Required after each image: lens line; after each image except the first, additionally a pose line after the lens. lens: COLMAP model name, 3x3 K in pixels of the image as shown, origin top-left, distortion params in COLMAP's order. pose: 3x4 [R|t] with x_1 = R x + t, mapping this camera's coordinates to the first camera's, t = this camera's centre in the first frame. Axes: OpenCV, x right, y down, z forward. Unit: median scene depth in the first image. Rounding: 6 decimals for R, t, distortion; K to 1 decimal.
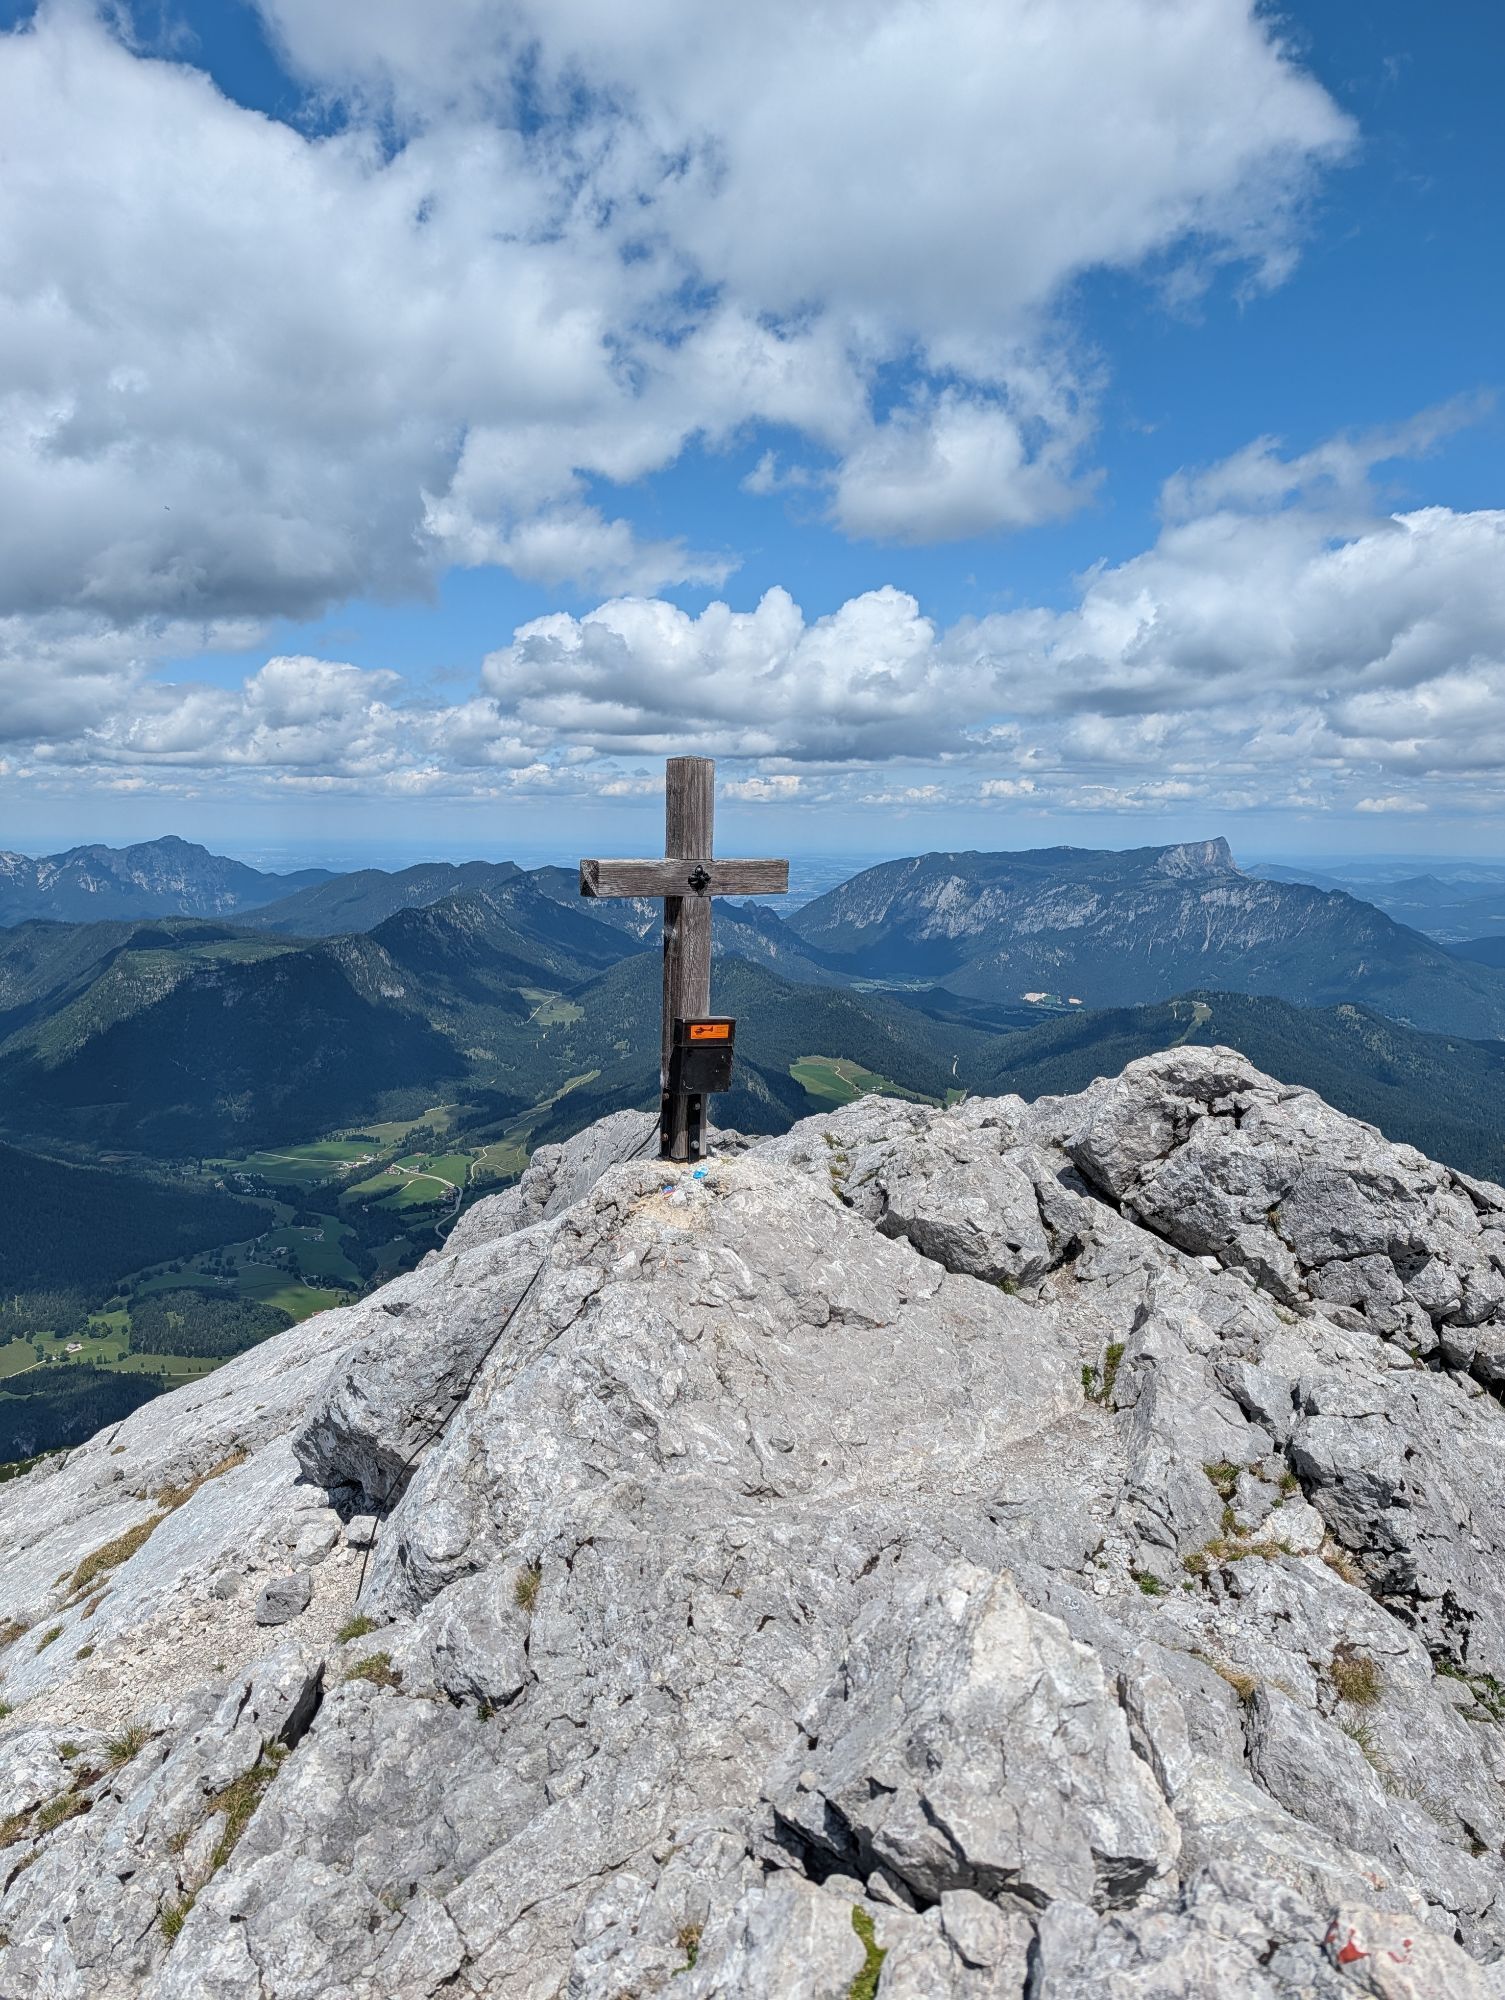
lens RADIAL K [[1642.5, 0, 752.5], [0, 1642.5, 1000.0], [0, 0, 1]] dist [0.003281, -0.319371]
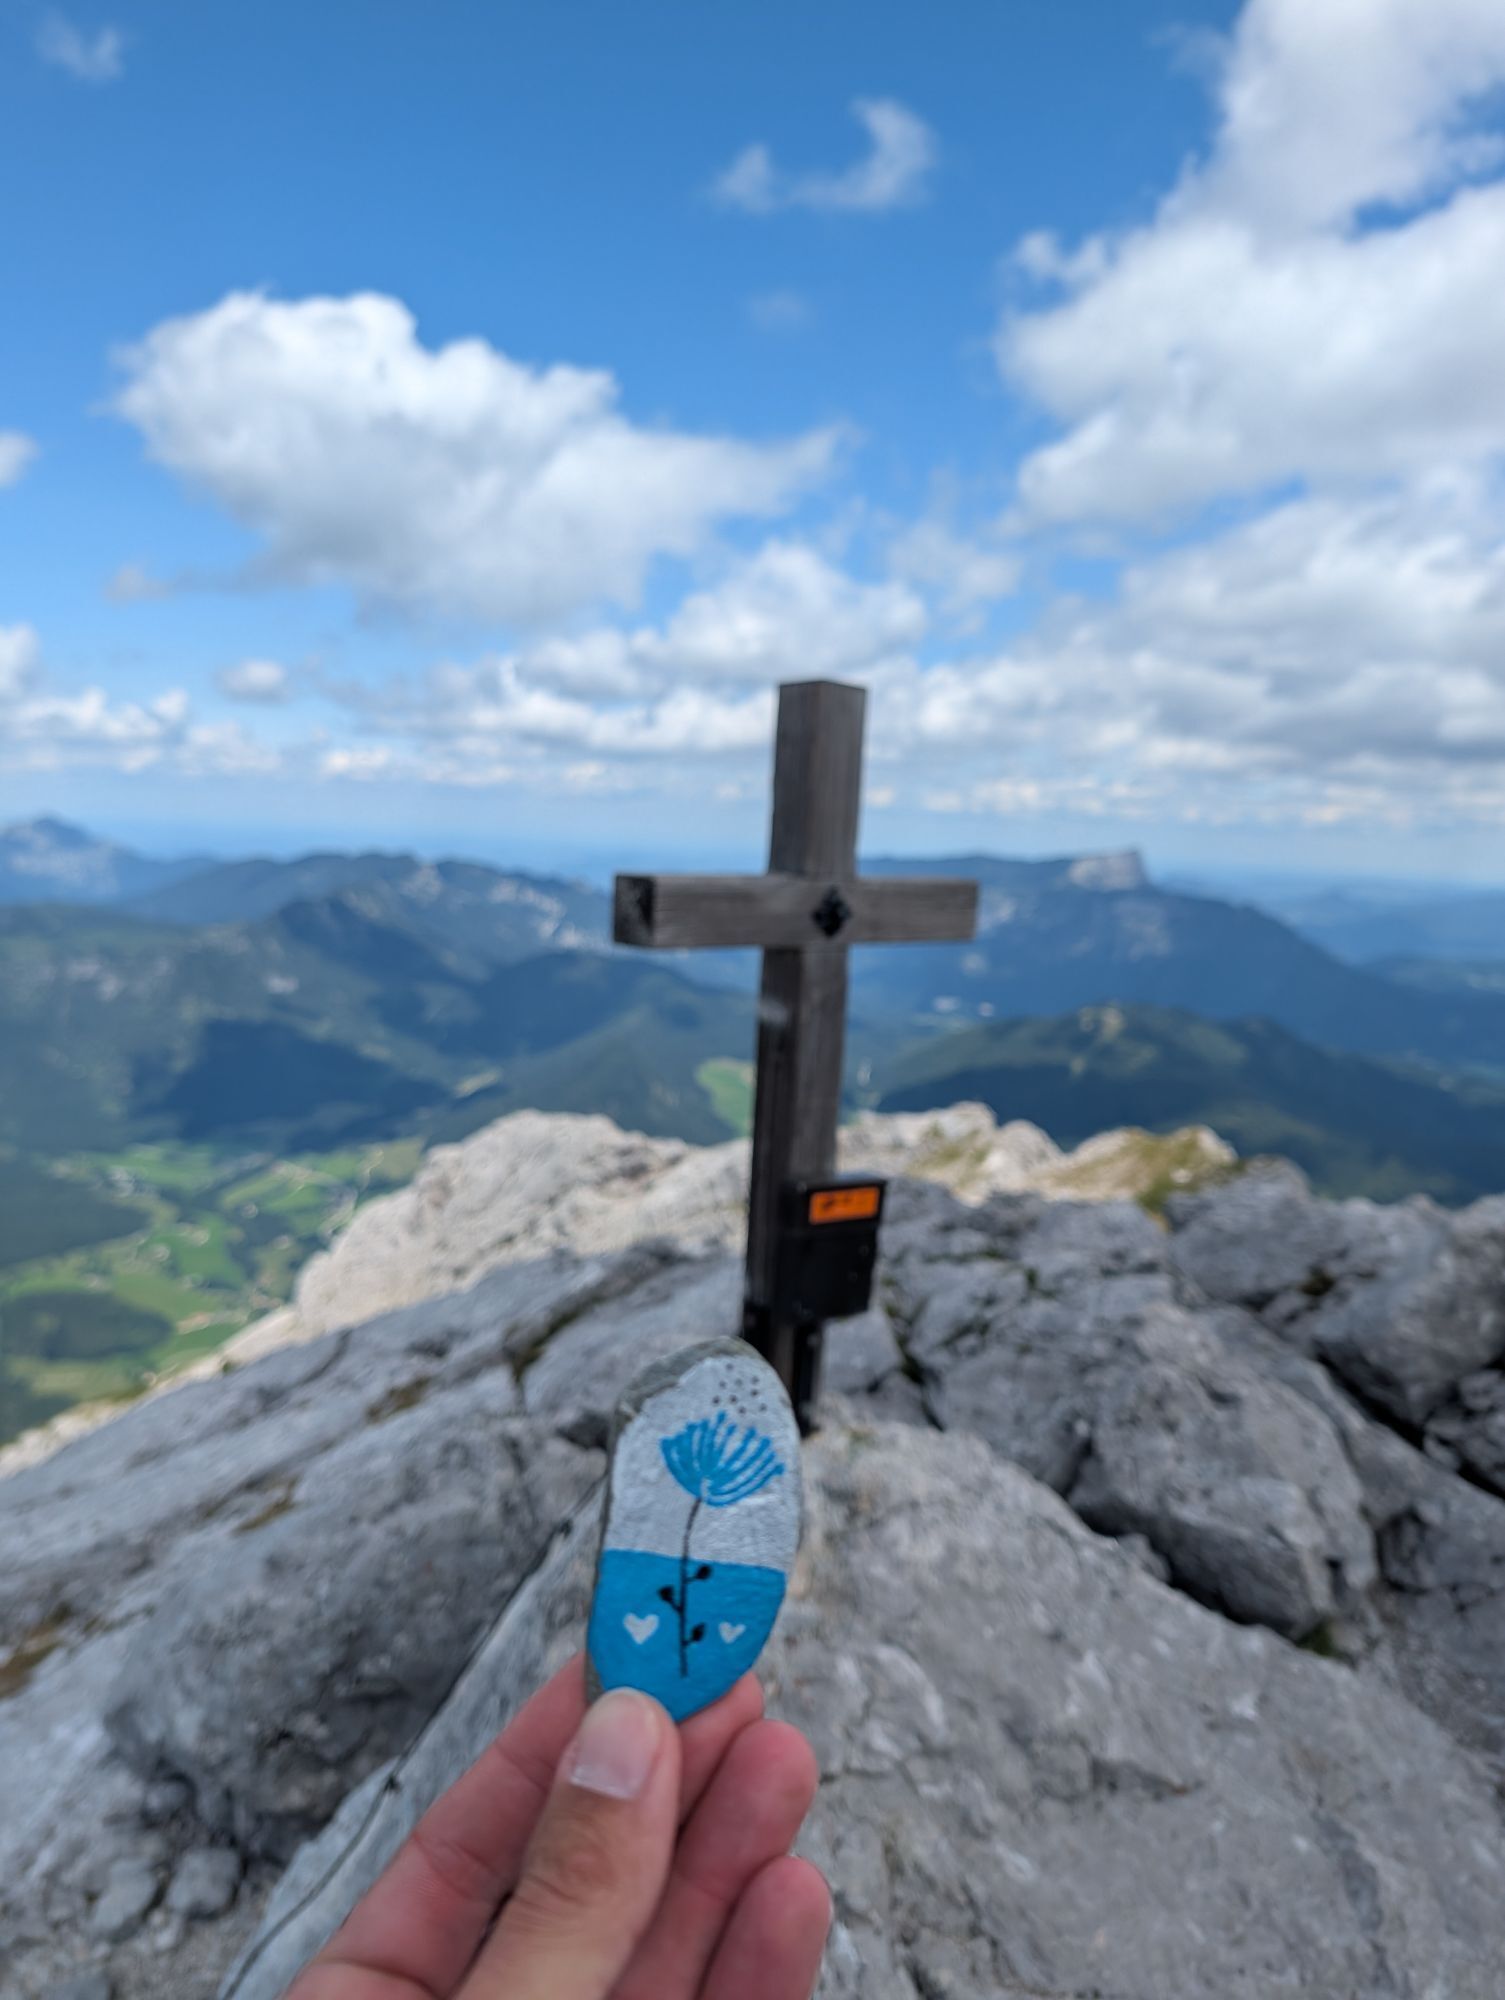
lens RADIAL K [[1689.4, 0, 760.5], [0, 1689.4, 1061.0], [0, 0, 1]] dist [-0.030998, 0.006462]
pose [[0.998004, 0.017337, 0.060720, -0.086703], [-0.019457, 0.999215, 0.034494, -0.045151], [-0.060074, -0.035607, 0.997559, 0.466093]]
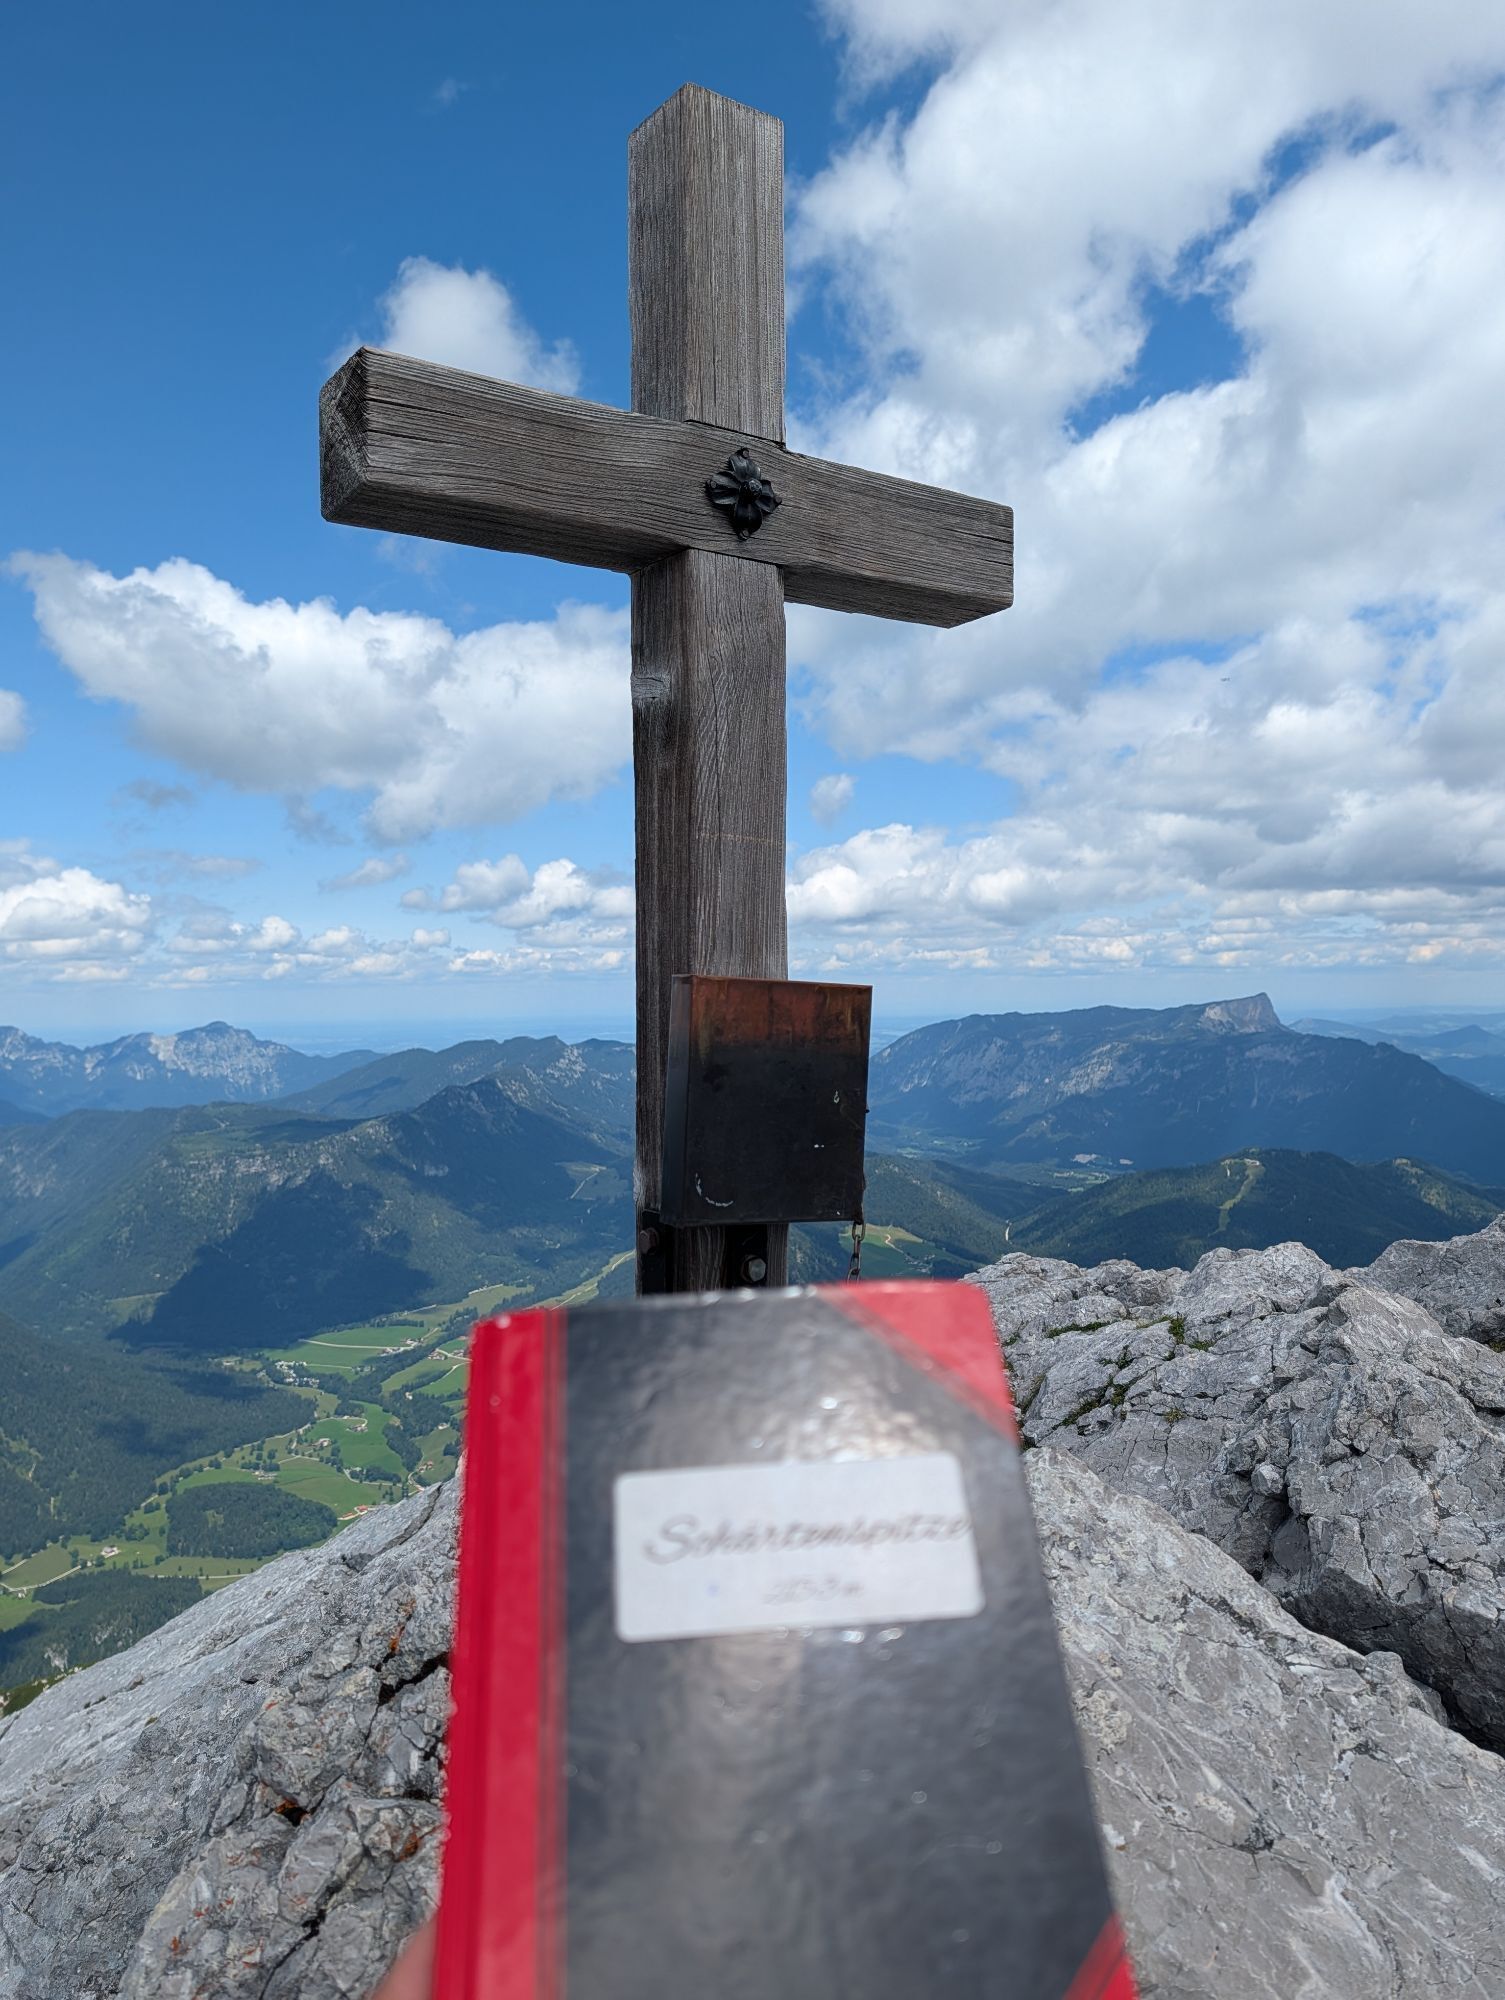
lens RADIAL K [[1646.1, 0, 742.9], [0, 1646.1, 945.8], [0, 0, 1]] dist [0.005532, -0.008340]
pose [[0.999065, -0.031591, -0.029529, -0.025844], [0.027316, 0.990415, -0.135394, 0.047671], [0.033523, 0.134461, 0.990352, 0.709197]]
